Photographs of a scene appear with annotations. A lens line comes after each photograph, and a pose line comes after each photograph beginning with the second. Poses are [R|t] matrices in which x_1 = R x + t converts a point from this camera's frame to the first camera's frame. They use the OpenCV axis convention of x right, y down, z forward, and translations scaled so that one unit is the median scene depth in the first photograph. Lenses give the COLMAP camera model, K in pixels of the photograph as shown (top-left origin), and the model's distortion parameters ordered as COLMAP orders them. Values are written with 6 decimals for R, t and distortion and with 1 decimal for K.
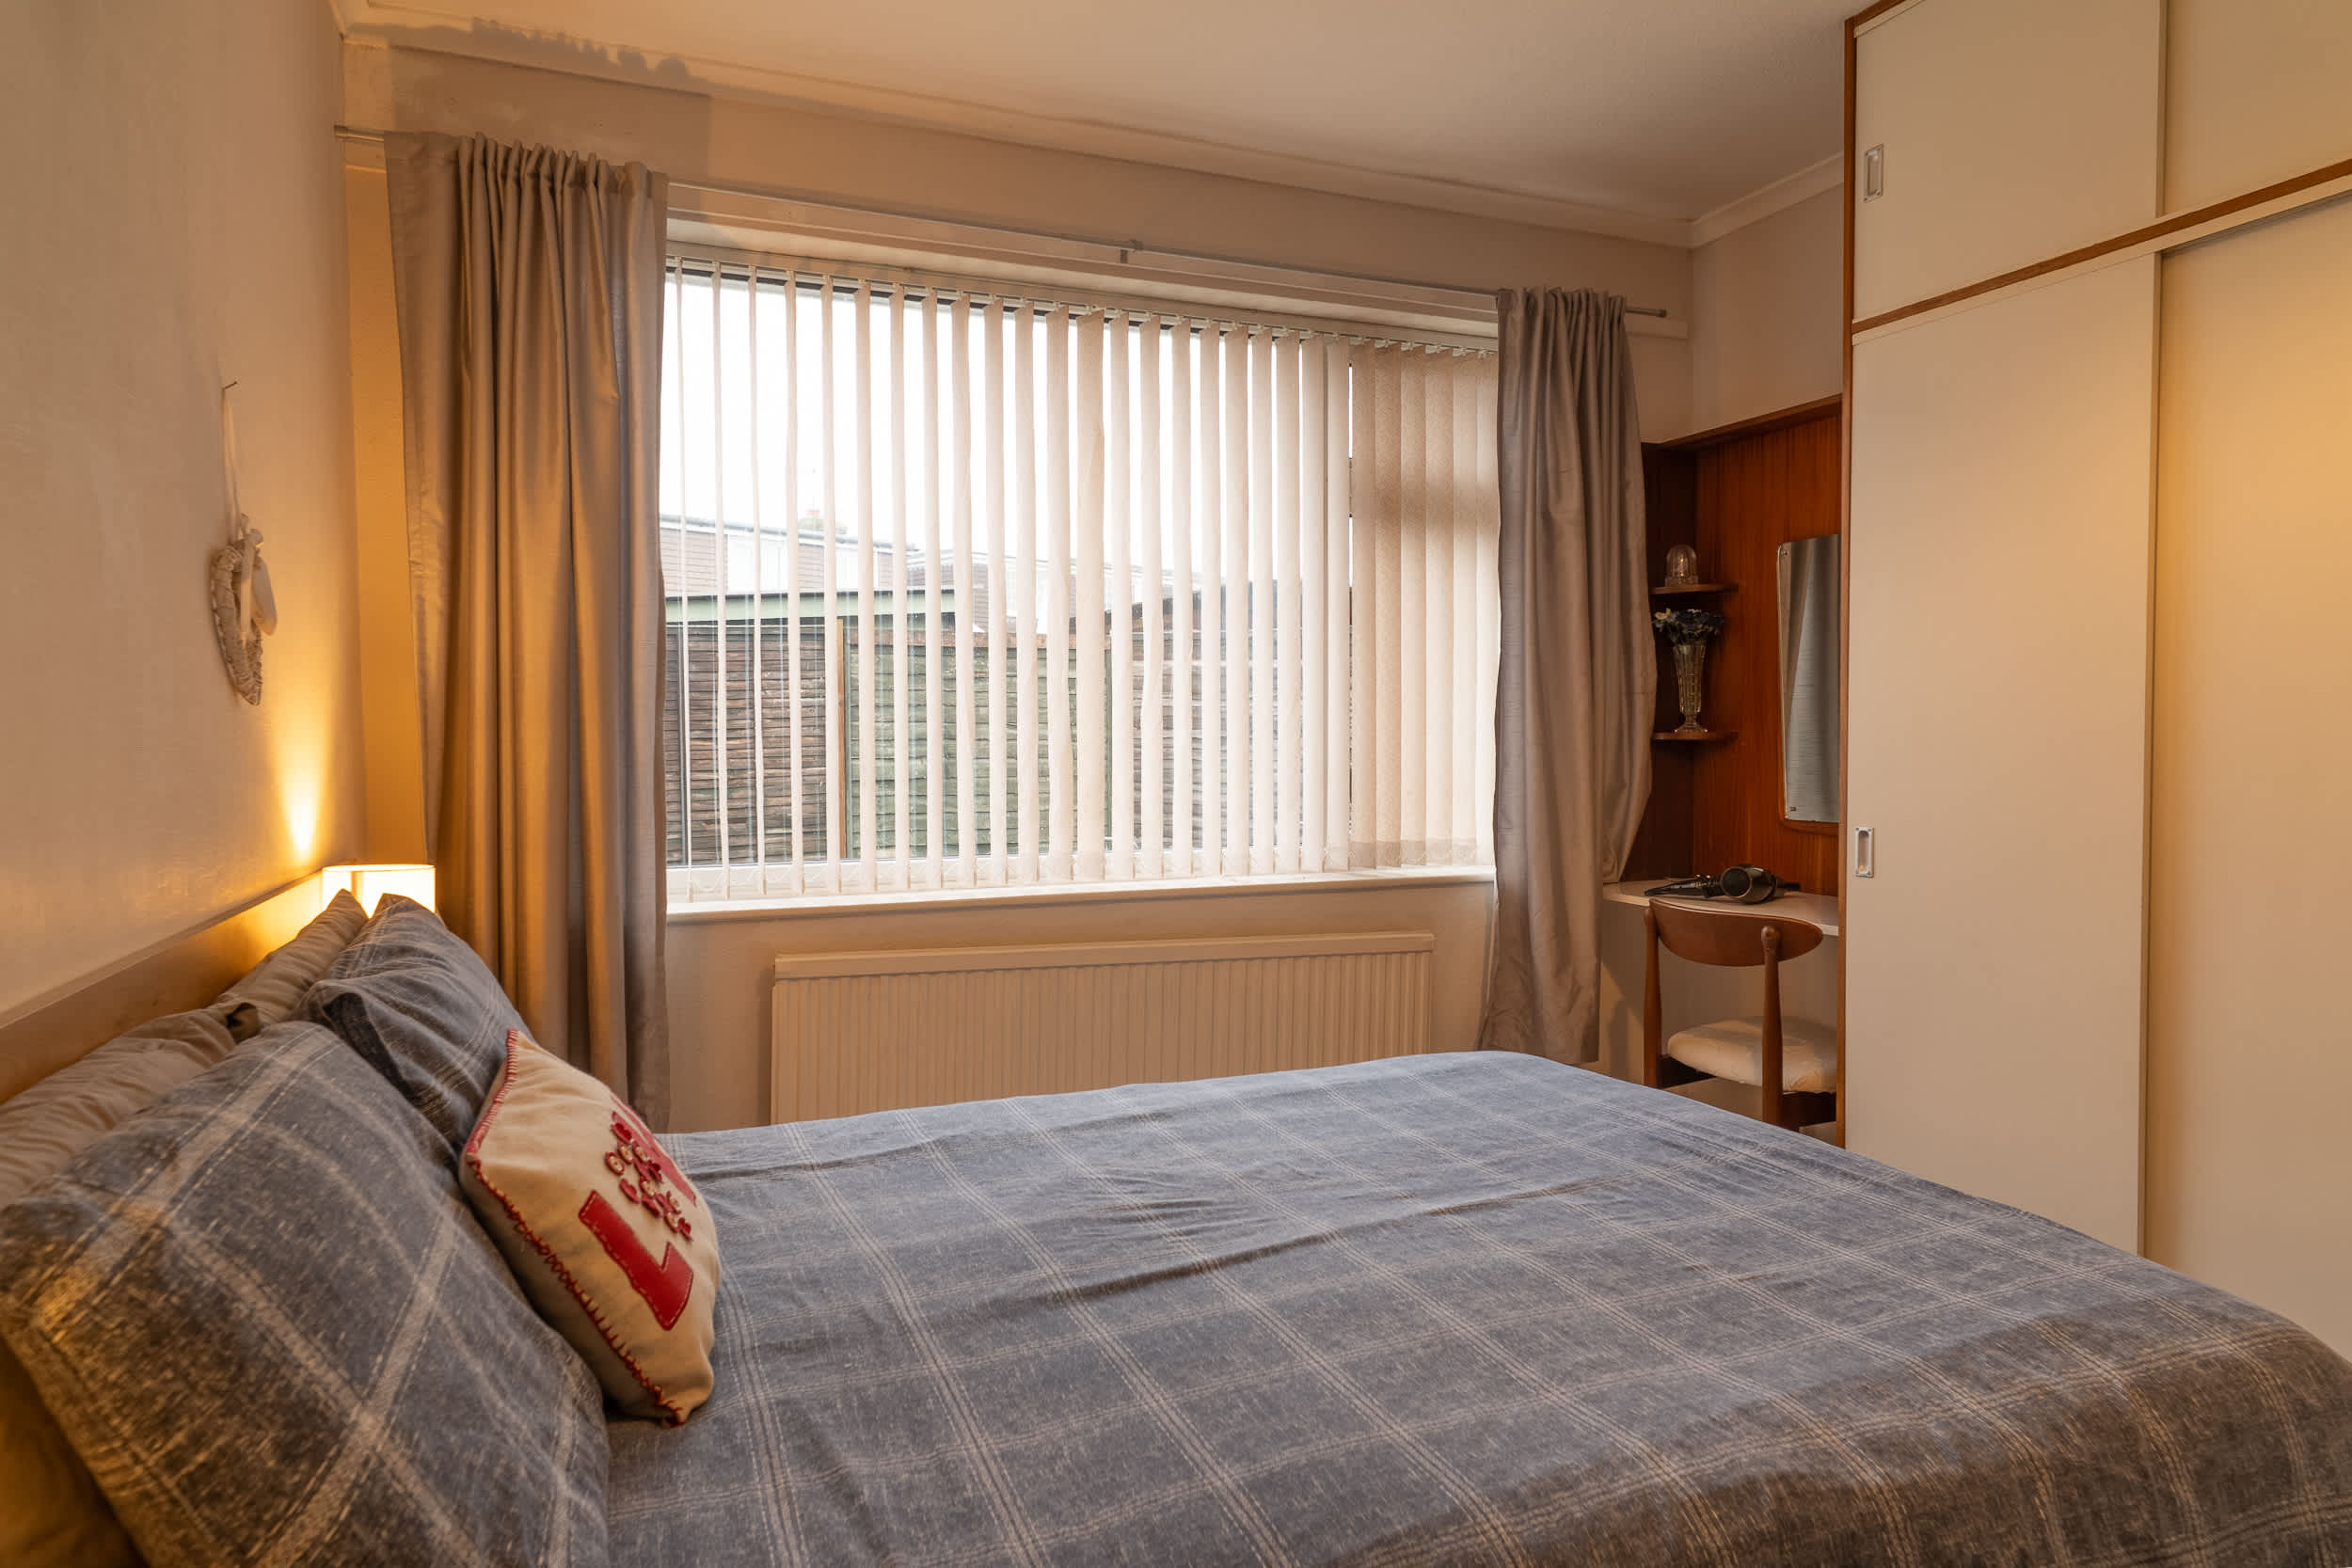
lens RADIAL K [[1429.8, 0, 1154.8], [0, 1429.8, 775.2], [0, 0, 1]] dist [-0.002612, 0.000032]
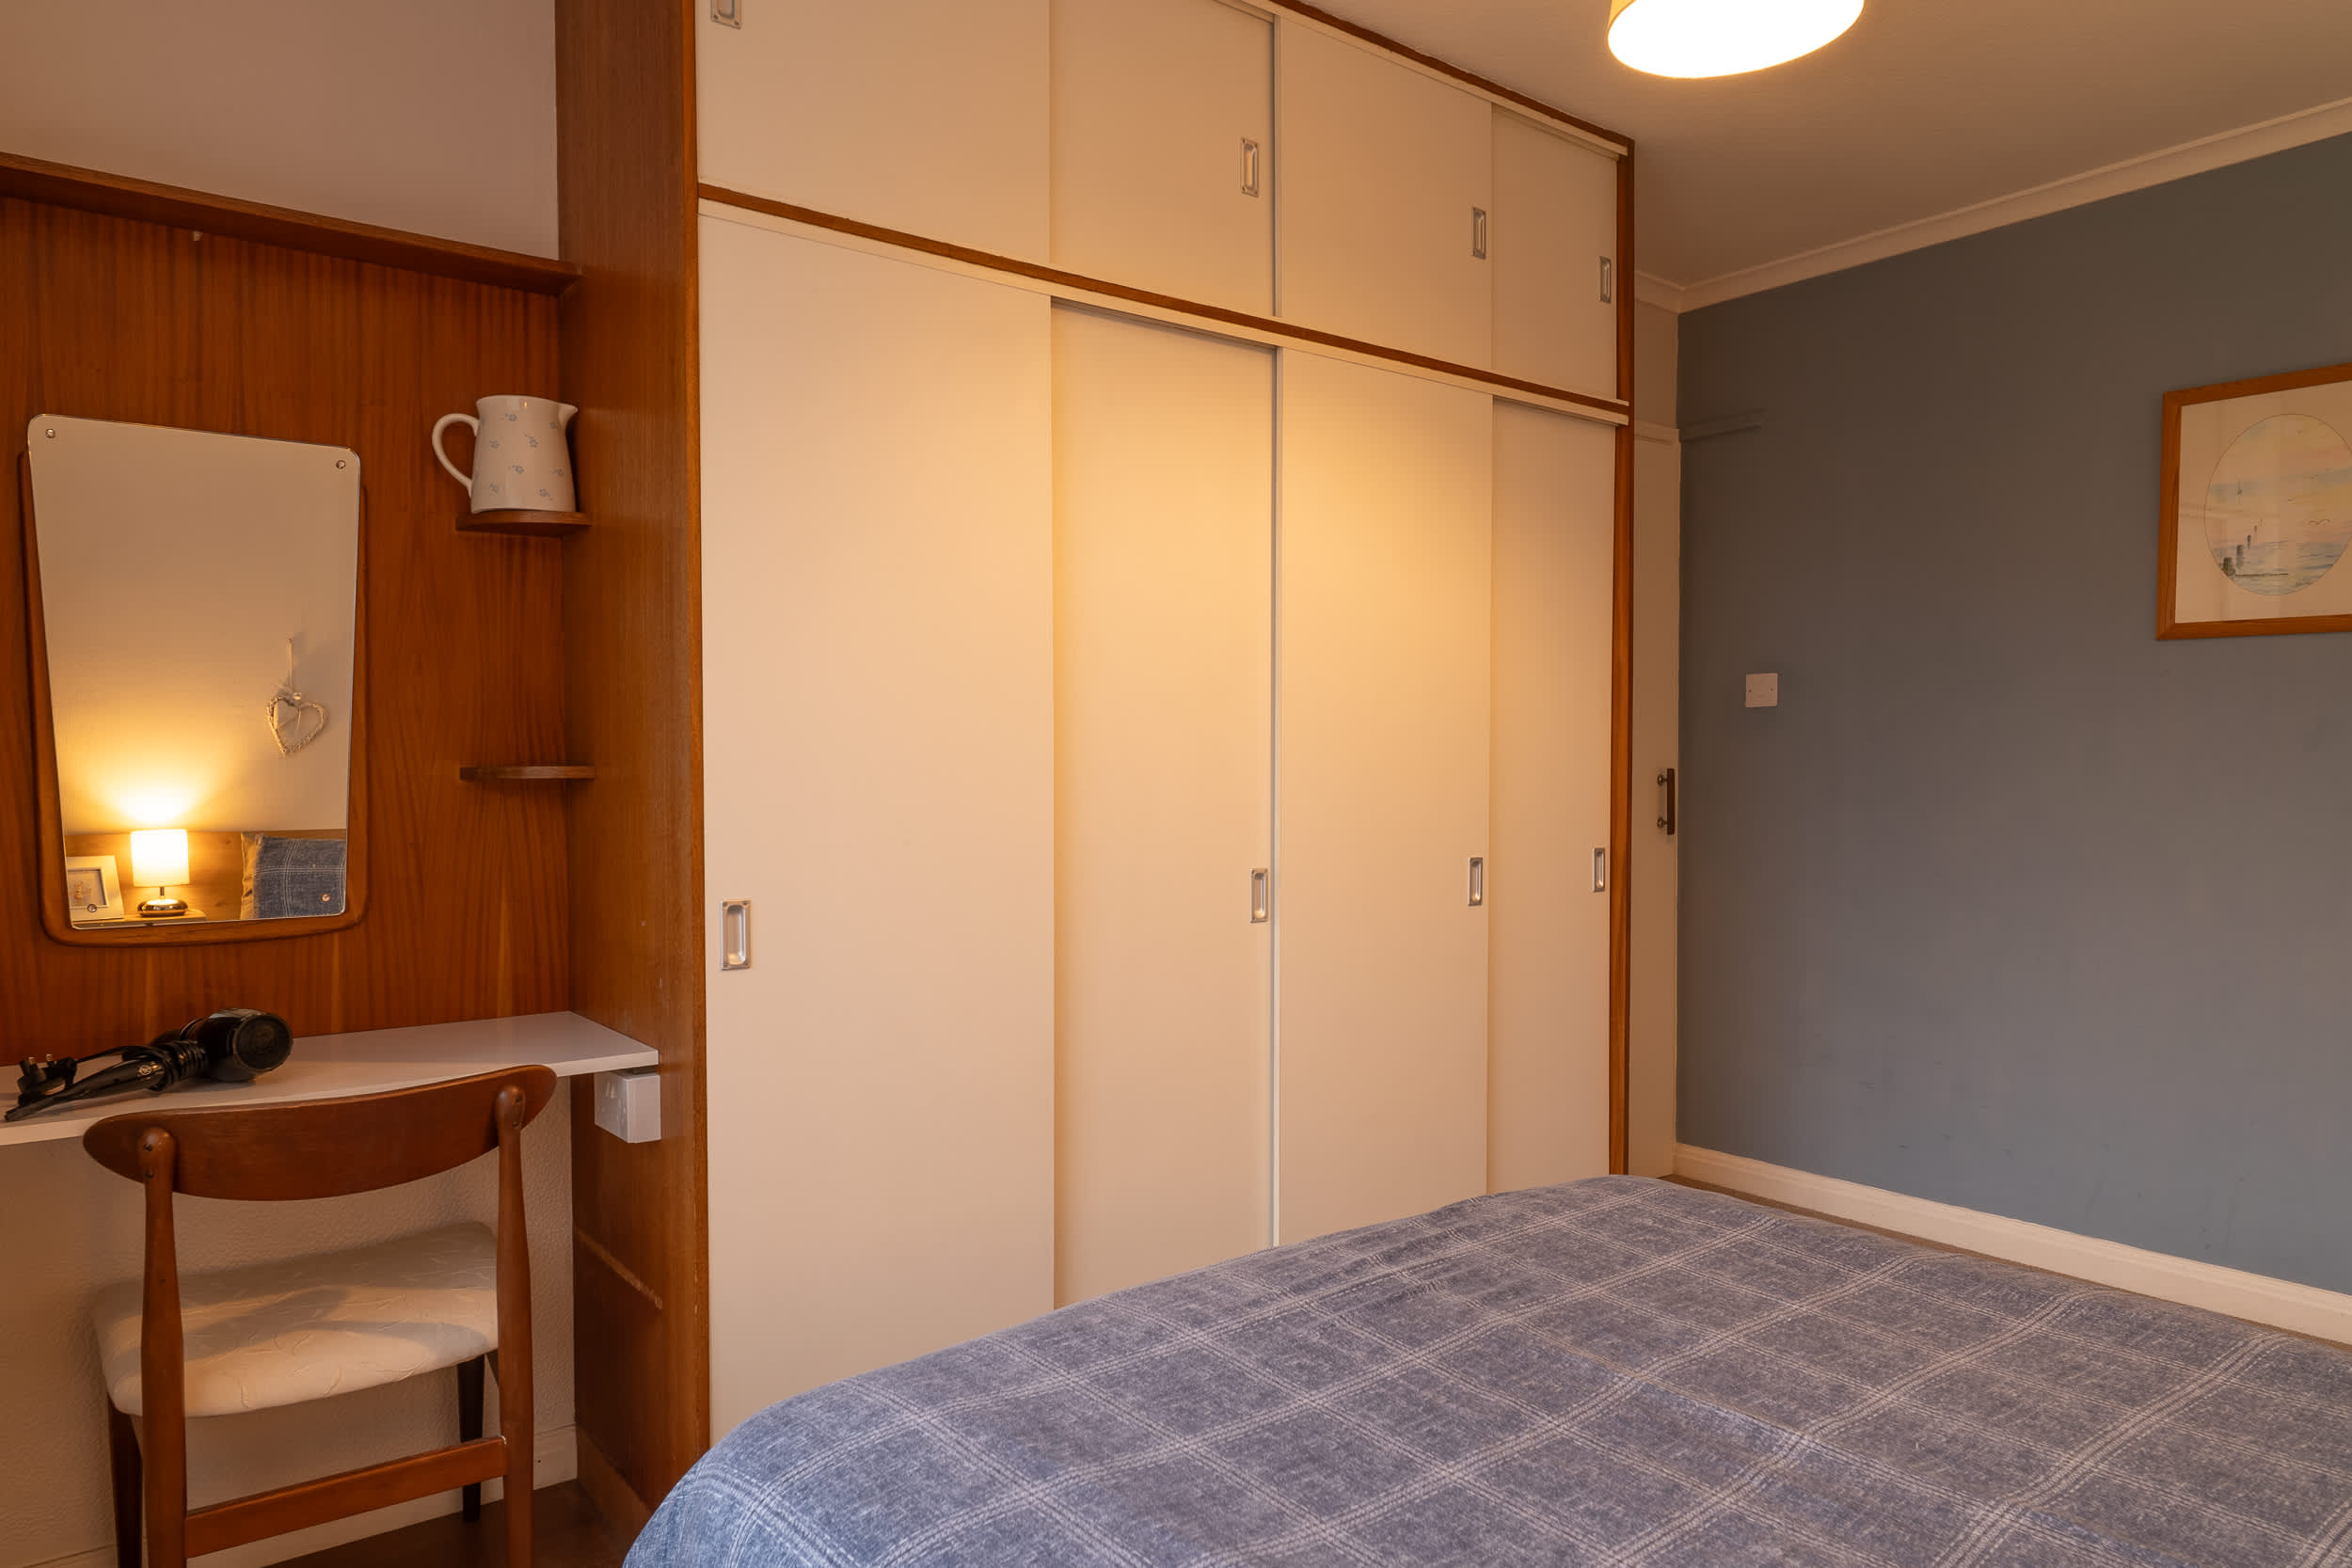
lens RADIAL K [[1480.1, 0, 1162.8], [0, 1480.1, 778.8], [0, 0, 1]] dist [-0.000811, 0.001048]
pose [[-0.284894, 0.007690, 0.958528, -0.385105], [0.032043, 0.999485, 0.001505, -0.025093], [-0.958023, 0.031143, -0.284994, 1.426242]]
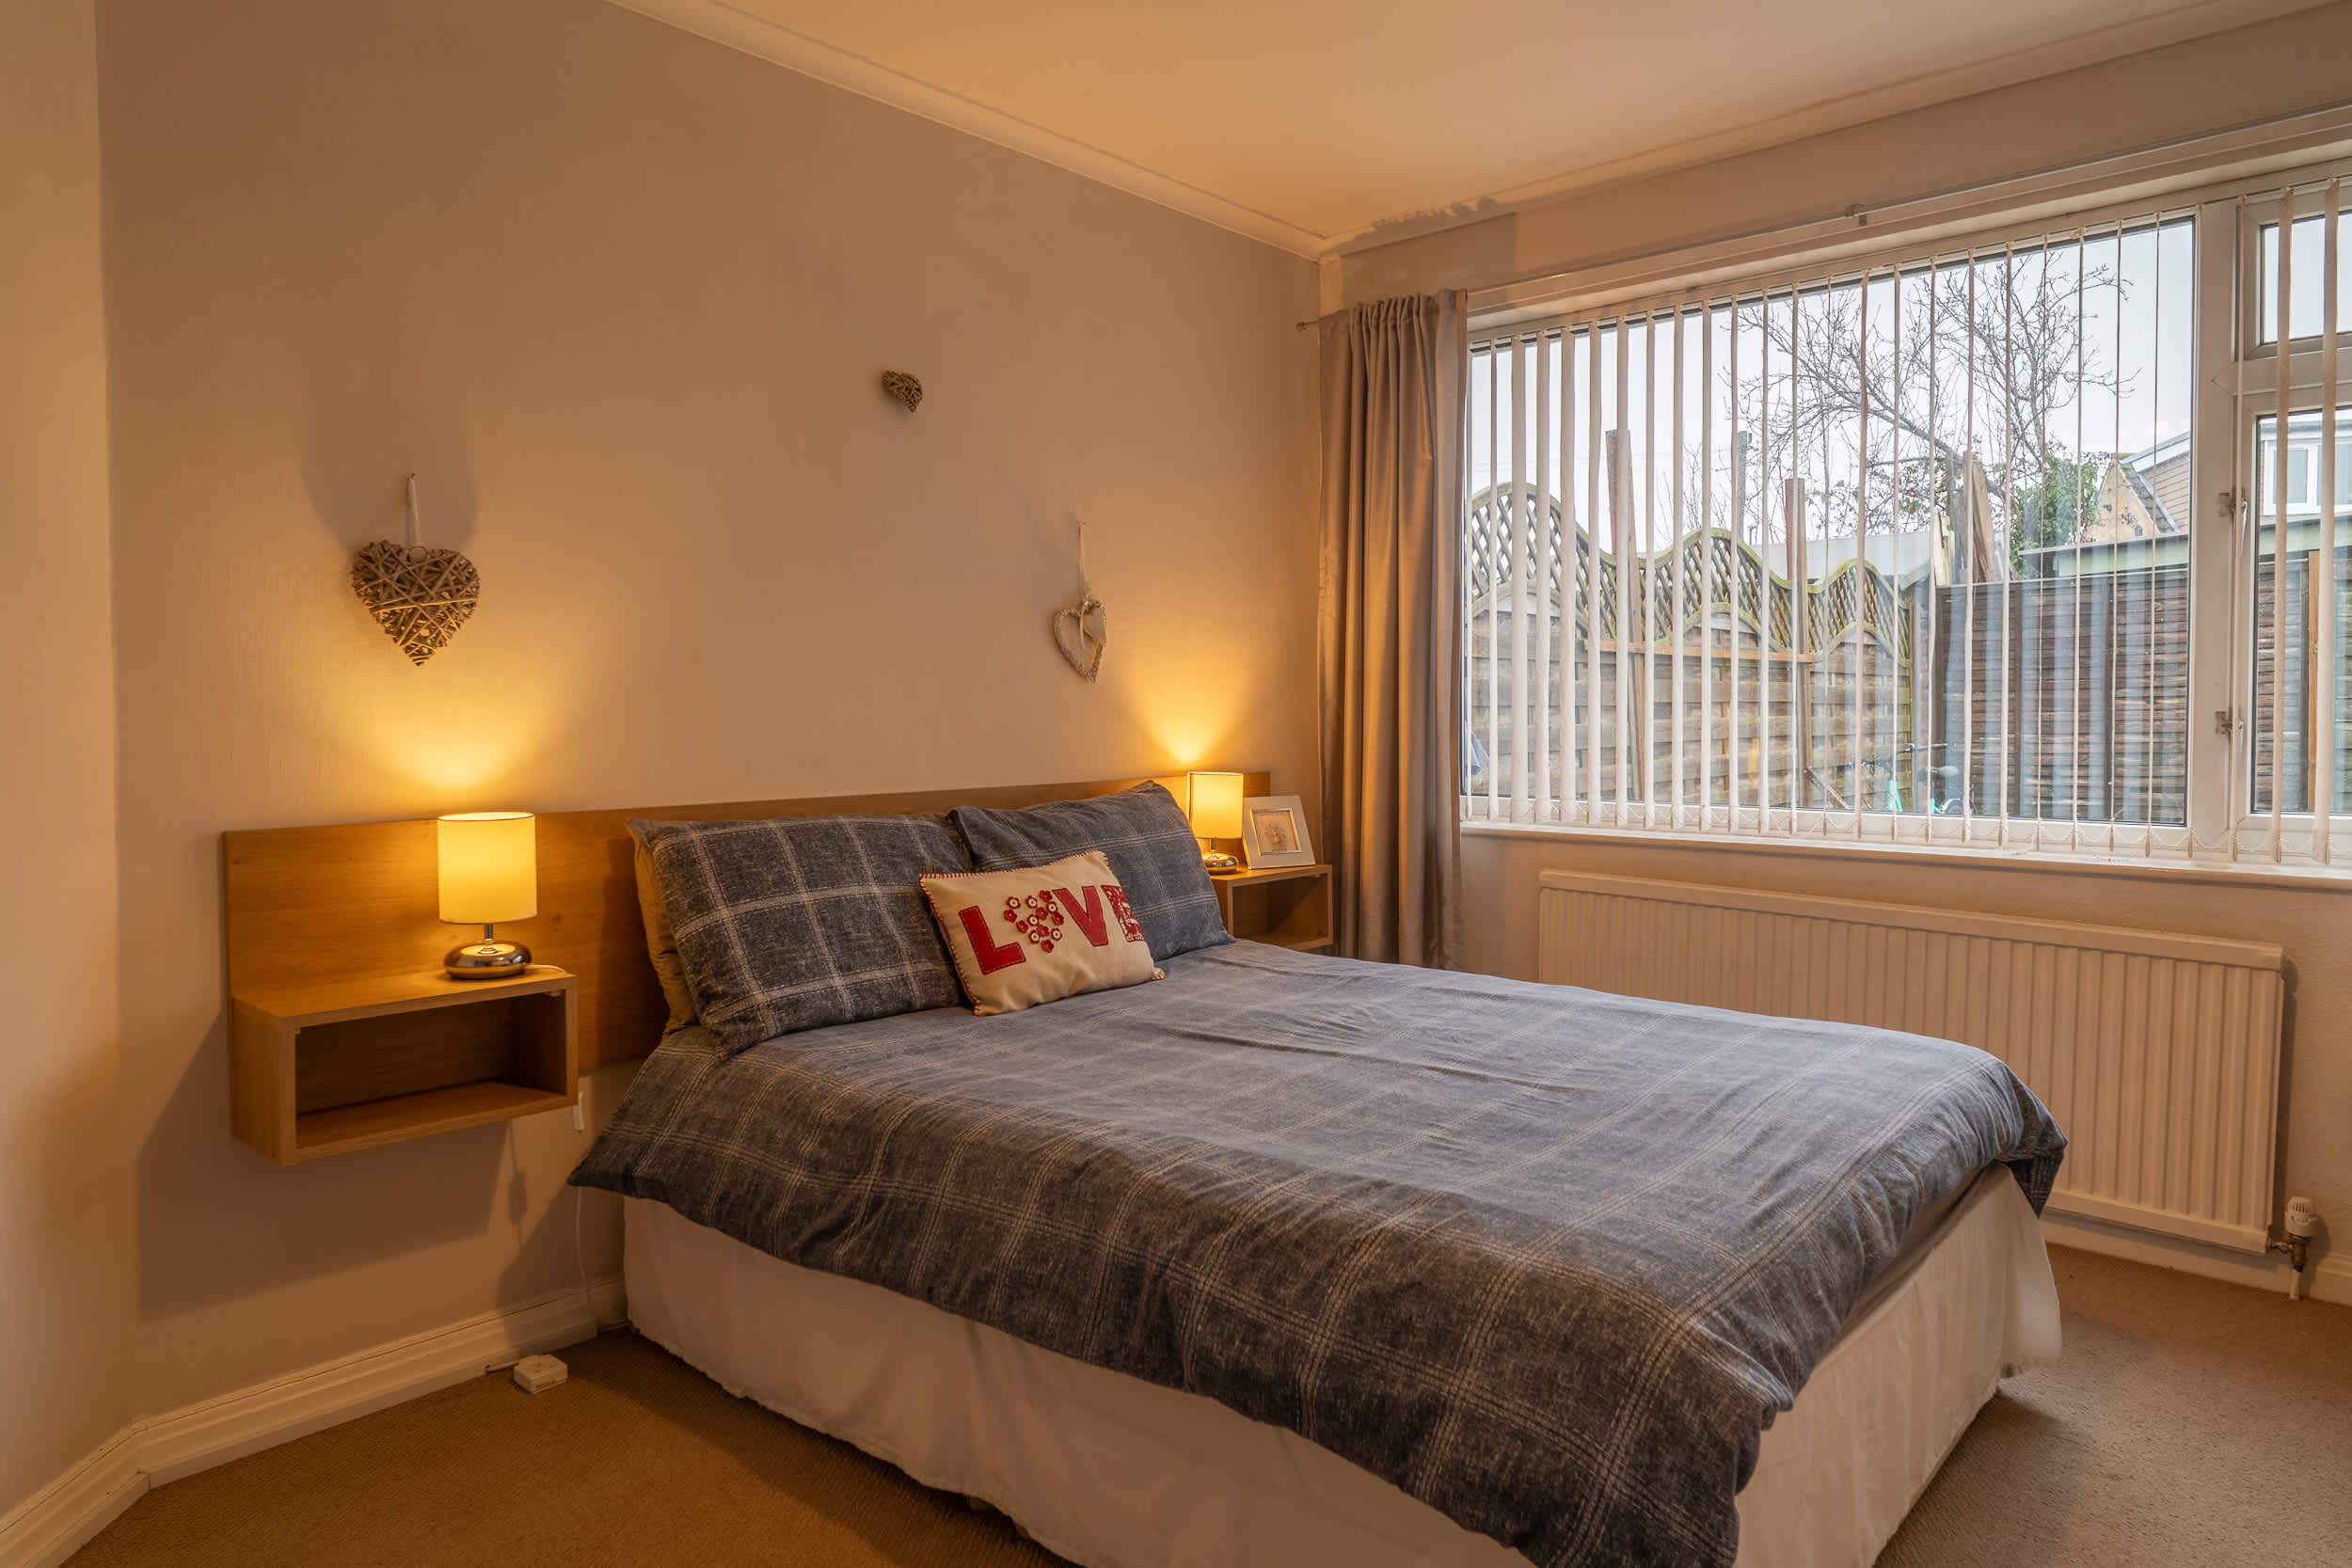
lens RADIAL K [[1429.8, 0, 1154.8], [0, 1429.8, 775.2], [0, 0, 1]] dist [-0.002612, 0.000032]
pose [[0.434793, 0.047146, -0.899295, 1.179235], [-0.021446, 0.998887, 0.041999, -0.008040], [0.900275, 0.001026, 0.435321, 0.198450]]
